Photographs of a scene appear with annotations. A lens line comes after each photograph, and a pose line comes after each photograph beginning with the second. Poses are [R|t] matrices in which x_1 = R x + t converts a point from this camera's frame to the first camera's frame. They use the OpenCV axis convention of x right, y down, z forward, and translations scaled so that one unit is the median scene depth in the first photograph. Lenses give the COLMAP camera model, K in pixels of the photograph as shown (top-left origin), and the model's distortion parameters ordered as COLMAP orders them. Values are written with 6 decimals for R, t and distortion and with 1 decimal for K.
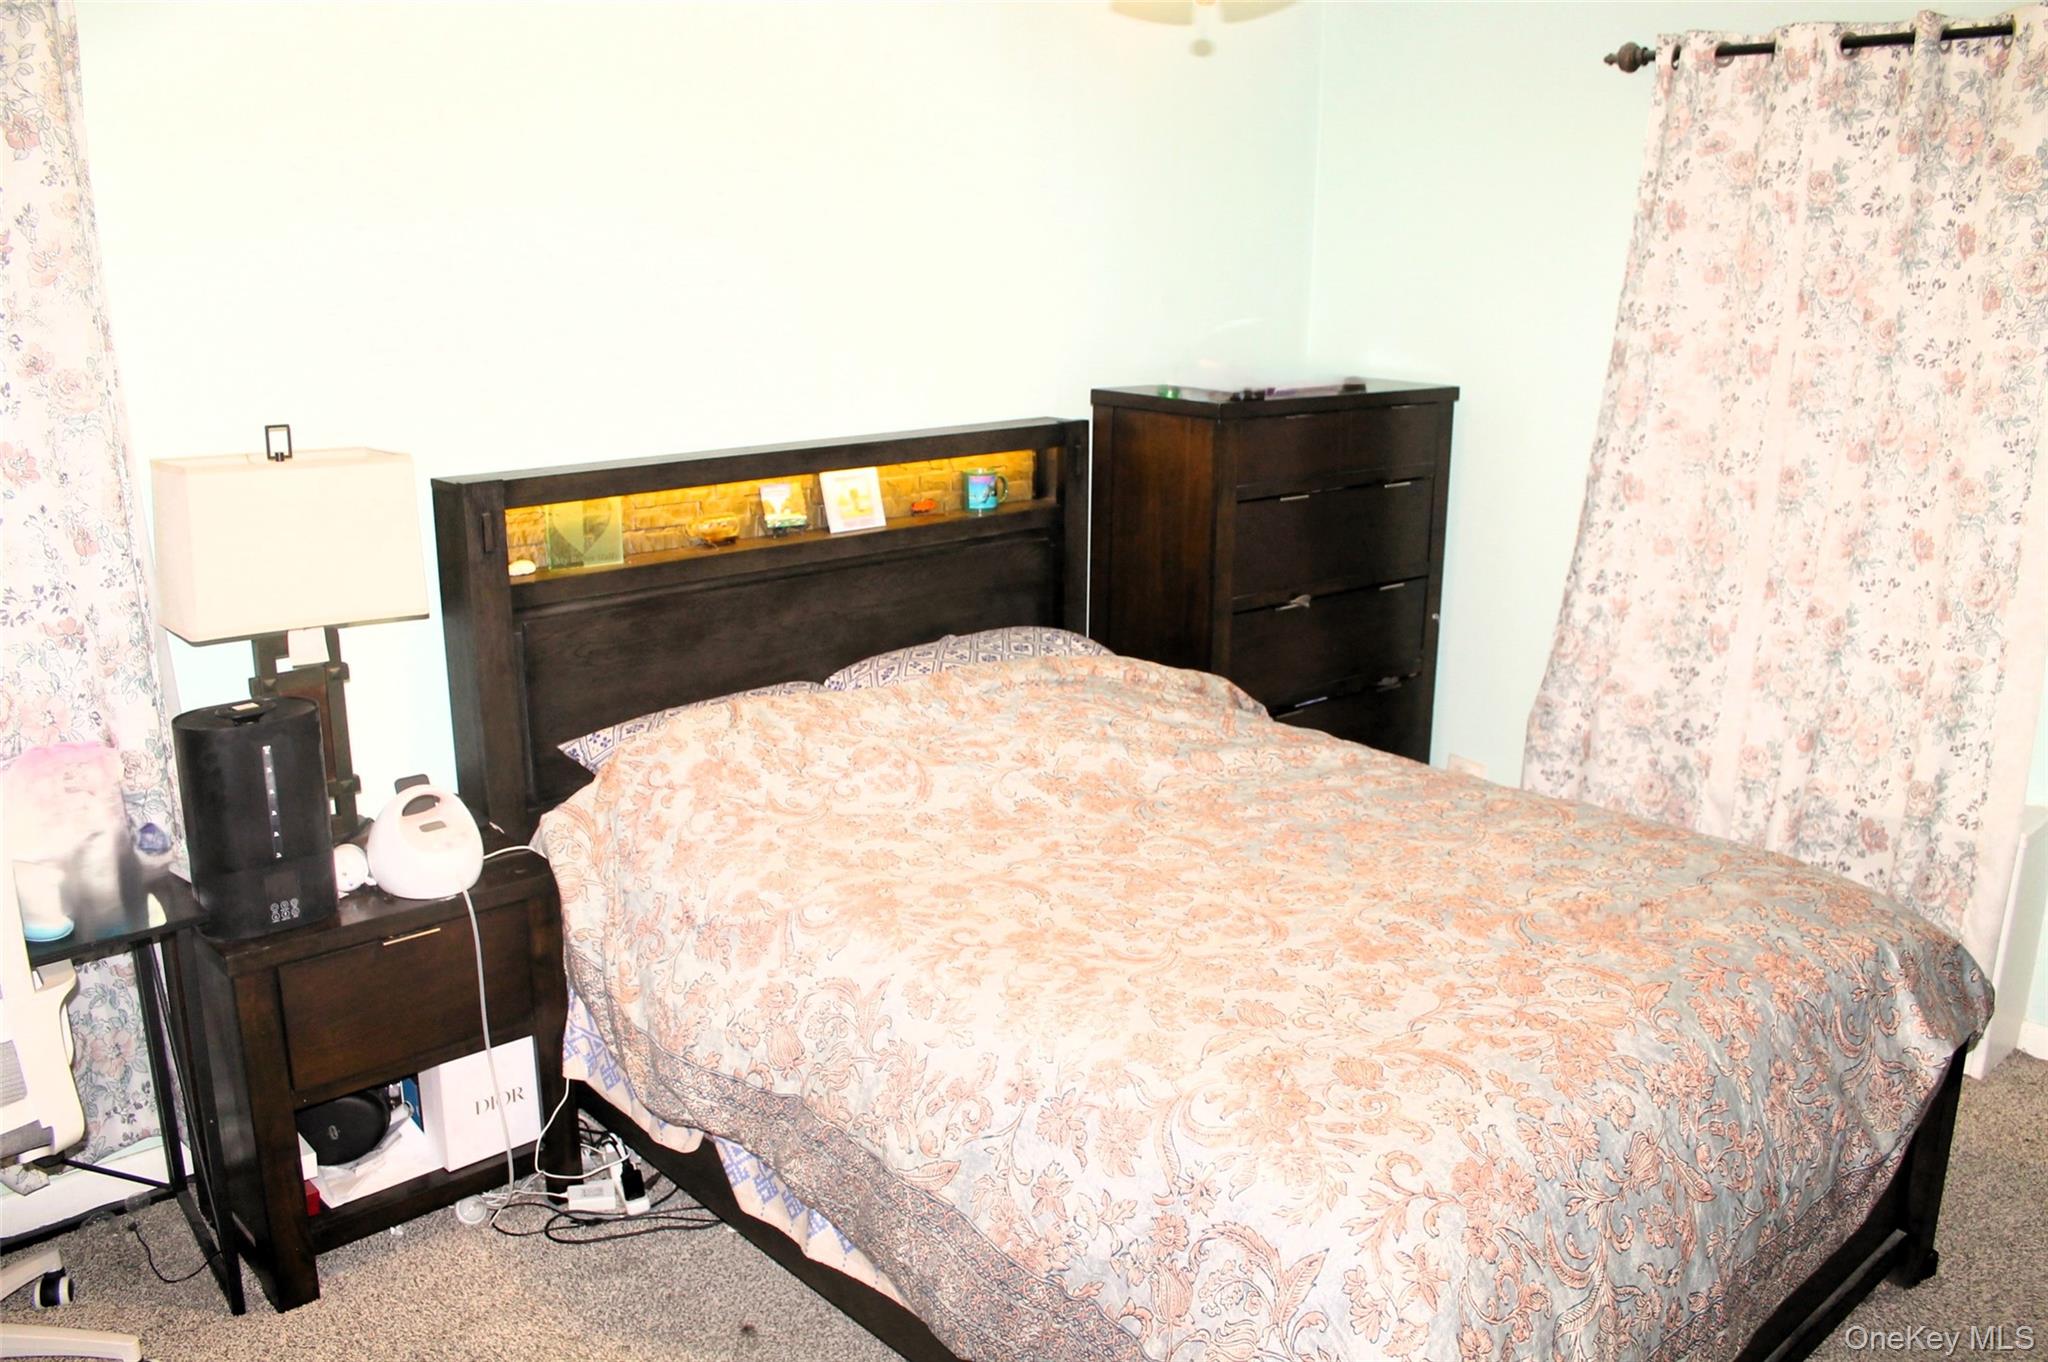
lens RADIAL K [[1730.7, 0, 1028.3], [0, 1730.7, 650.0], [0, 0, 1]] dist [-0.168124, 0.161204]
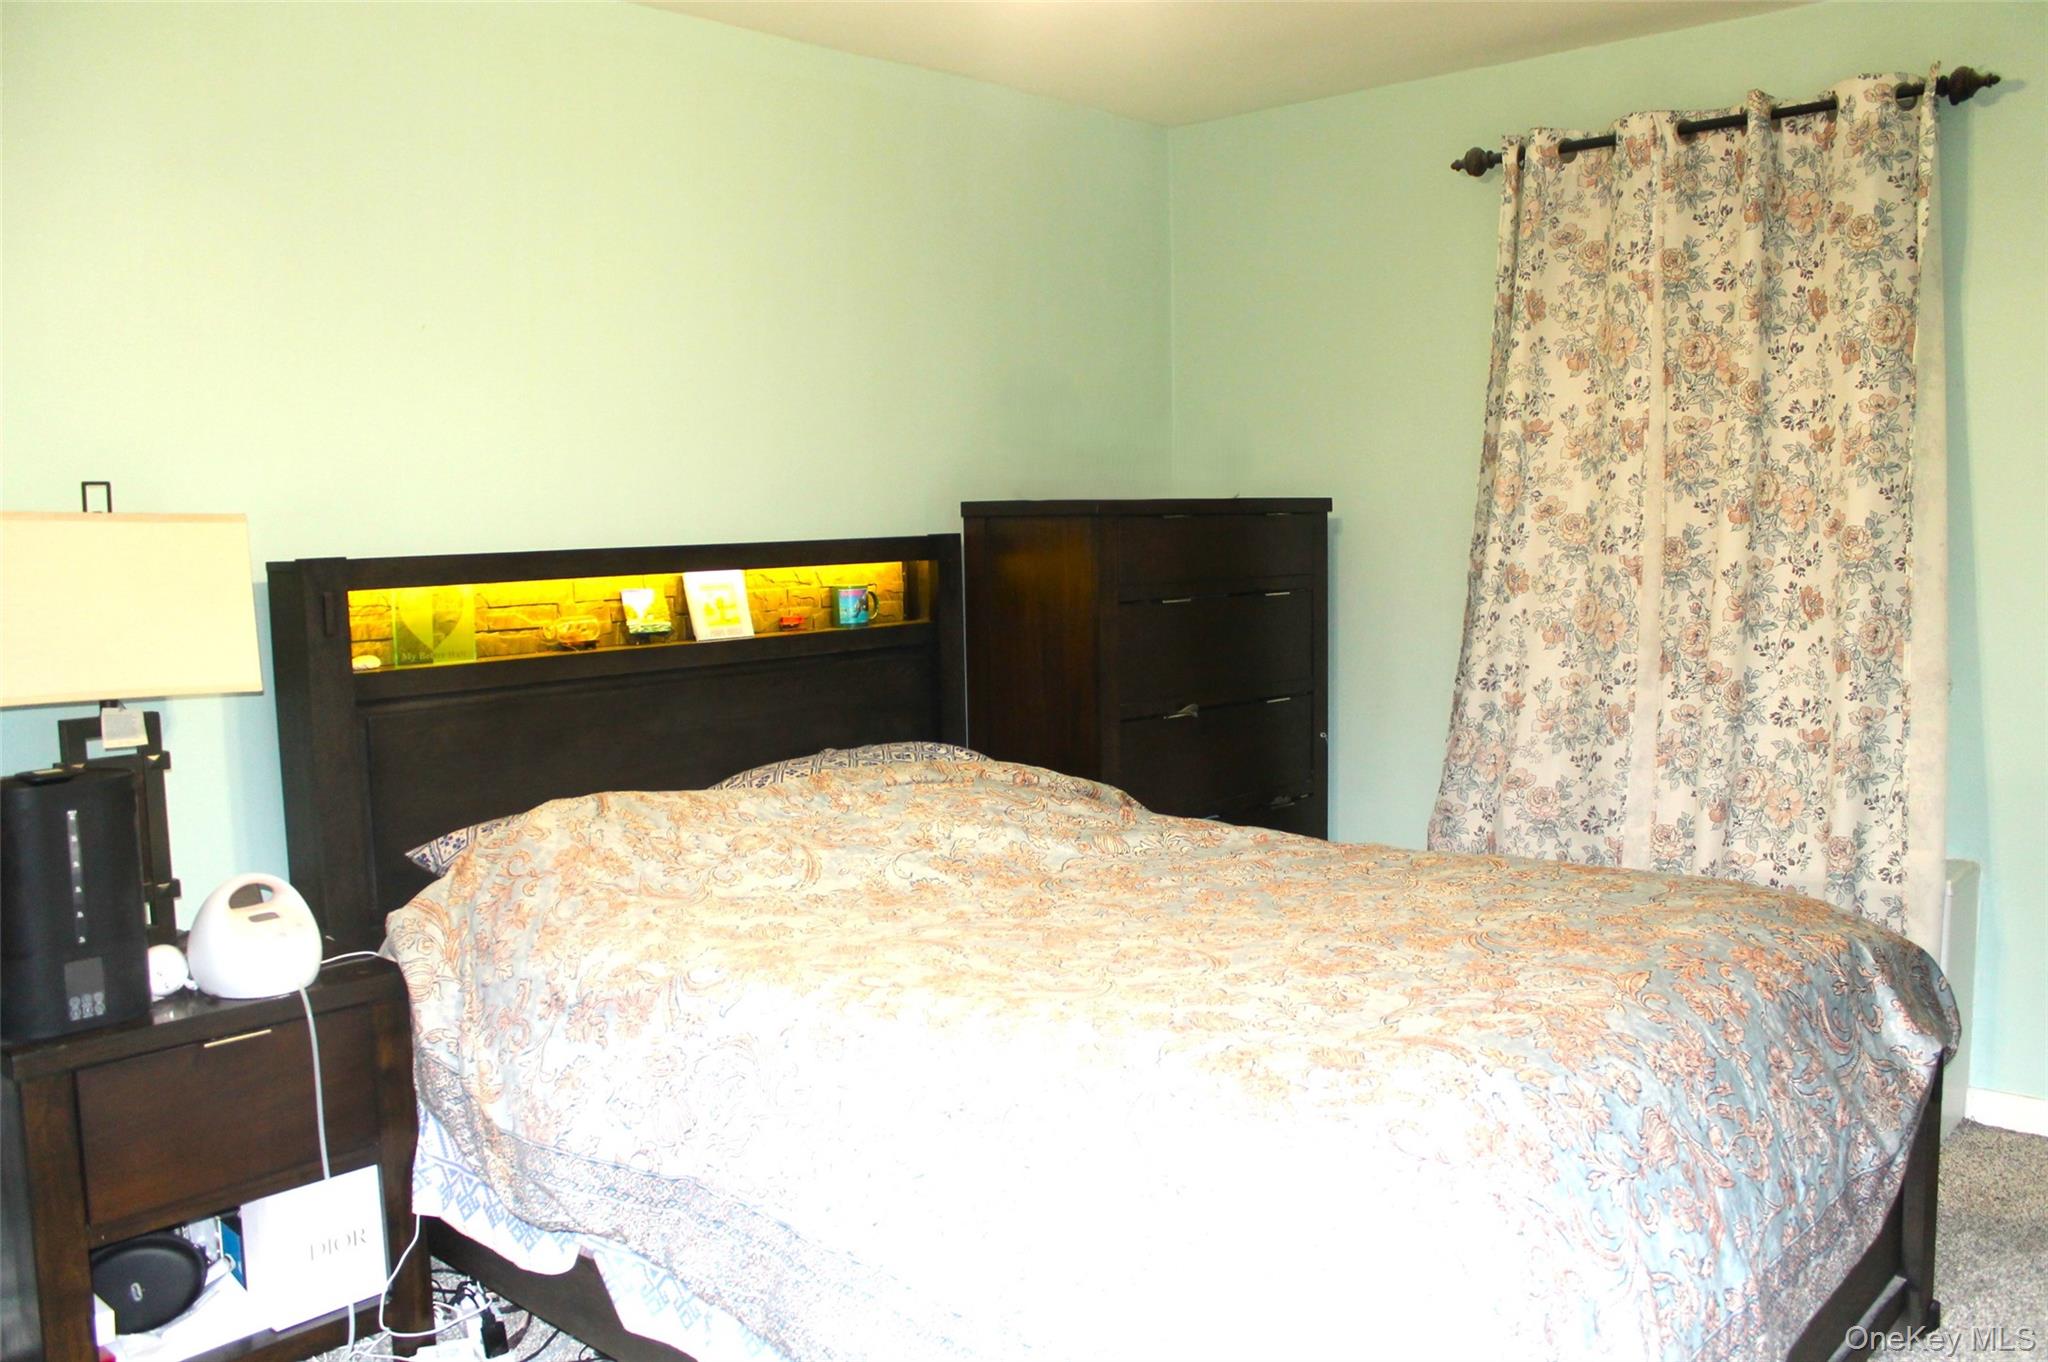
lens RADIAL K [[1730.7, 0, 1028.3], [0, 1730.7, 650.0], [0, 0, 1]] dist [-0.168124, 0.161204]
pose [[0.994762, -0.036989, 0.095290, -0.026789], [0.051794, 0.986092, -0.157921, 0.106242], [-0.088123, 0.162029, 0.982843, 0.066506]]
